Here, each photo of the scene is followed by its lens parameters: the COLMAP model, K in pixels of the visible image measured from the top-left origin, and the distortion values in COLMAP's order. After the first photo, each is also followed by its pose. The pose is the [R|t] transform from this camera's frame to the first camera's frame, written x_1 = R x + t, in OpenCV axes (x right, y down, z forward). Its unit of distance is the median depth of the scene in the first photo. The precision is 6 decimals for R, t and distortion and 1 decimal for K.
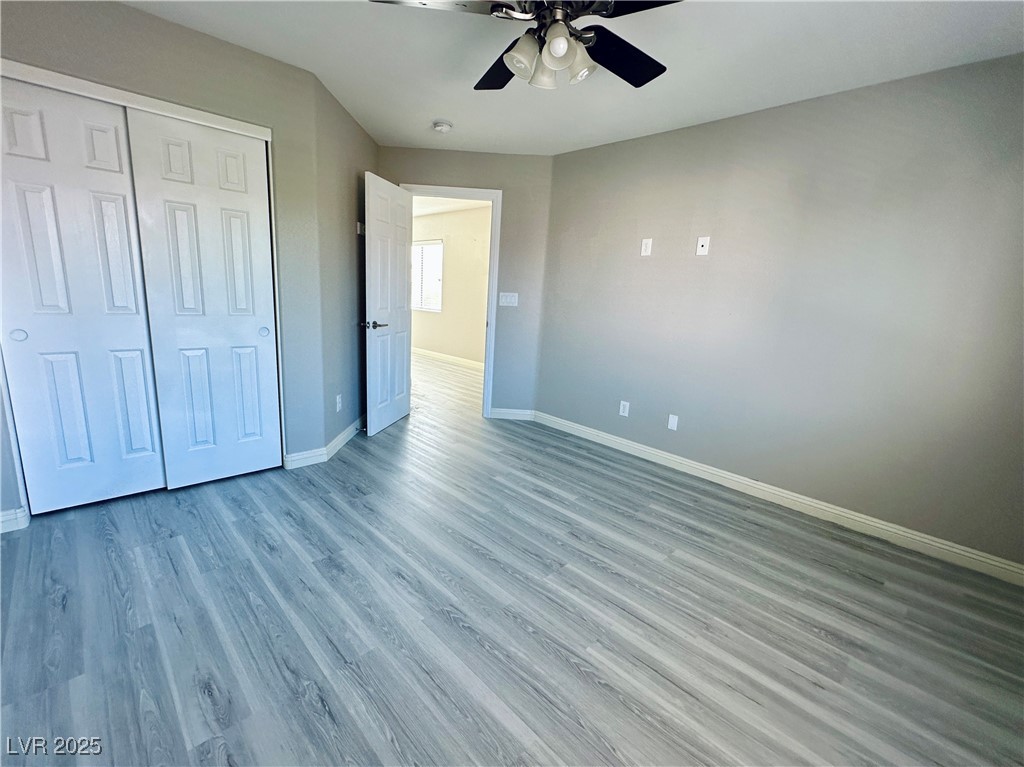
lens RADIAL K [[452.2, 0, 505.6], [0, 452.2, 378.4], [0, 0, 1]] dist [-0.001304, -0.000062]
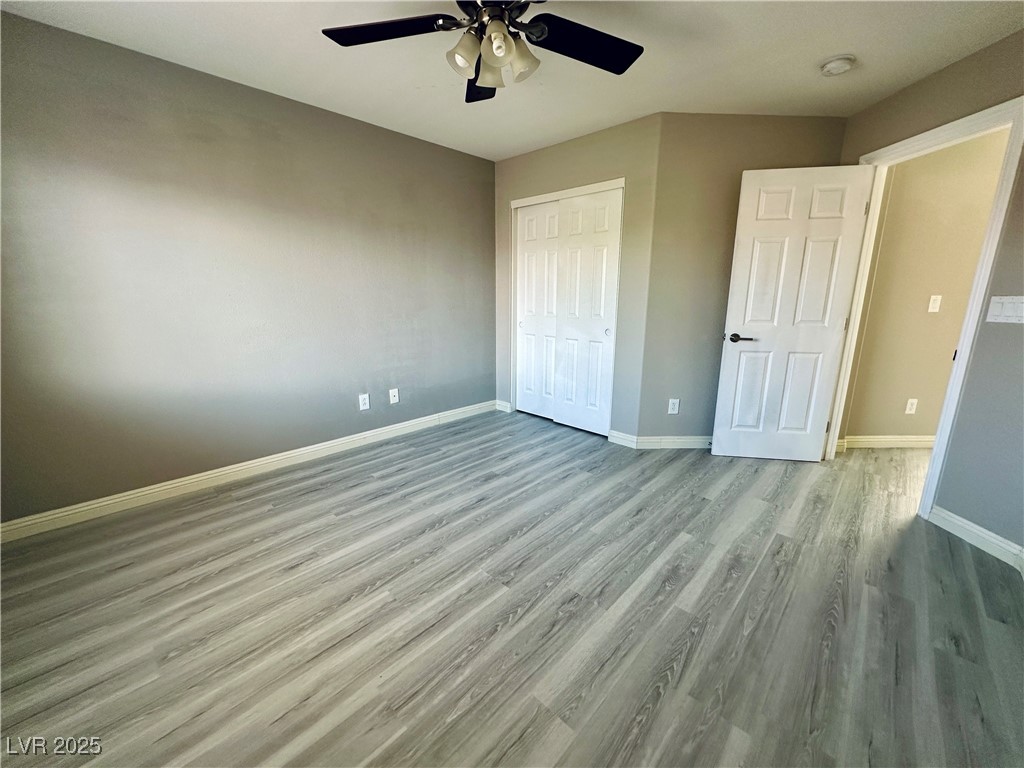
lens RADIAL K [[409.1, 0, 507.3], [0, 409.1, 389.6], [0, 0, 1]] dist [-0.002096, 0.000420]
pose [[0.023636, 0.175586, -0.984180, 0.831547], [-0.199373, 0.965508, 0.167466, -0.098446], [0.979639, 0.192260, 0.057828, 0.844529]]
